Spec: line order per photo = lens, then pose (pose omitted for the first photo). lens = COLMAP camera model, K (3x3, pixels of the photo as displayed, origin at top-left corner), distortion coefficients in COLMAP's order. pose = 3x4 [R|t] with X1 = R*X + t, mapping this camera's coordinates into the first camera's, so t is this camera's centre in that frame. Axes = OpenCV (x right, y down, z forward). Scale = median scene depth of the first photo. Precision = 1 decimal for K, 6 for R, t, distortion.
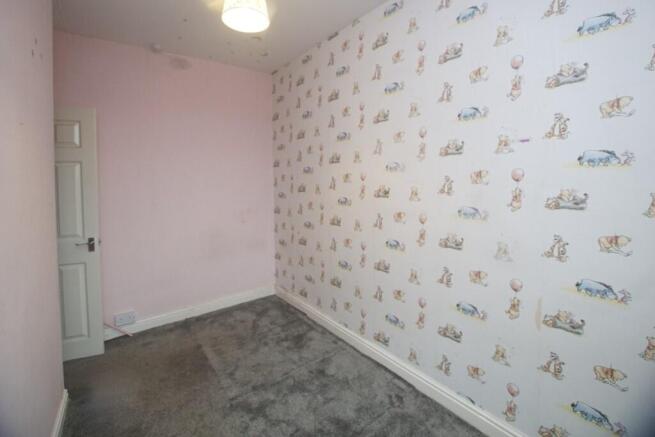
lens RADIAL K [[338.7, 0, 330.2], [0, 338.7, 216.5], [0, 0, 1]] dist [-0.057091, 0.016024]
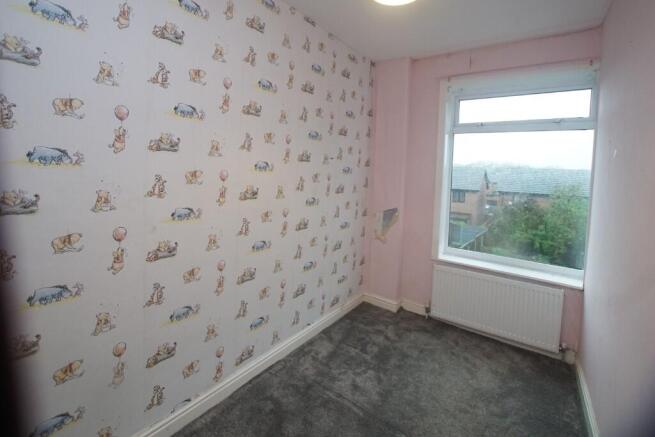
lens RADIAL K [[338.7, 0, 330.2], [0, 338.7, 216.5], [0, 0, 1]] dist [-0.057091, 0.016024]
pose [[-0.435491, -0.118362, 0.892378, -0.641017], [0.050997, 0.986482, 0.155731, 0.428203], [-0.898748, 0.113328, -0.423568, 1.016546]]
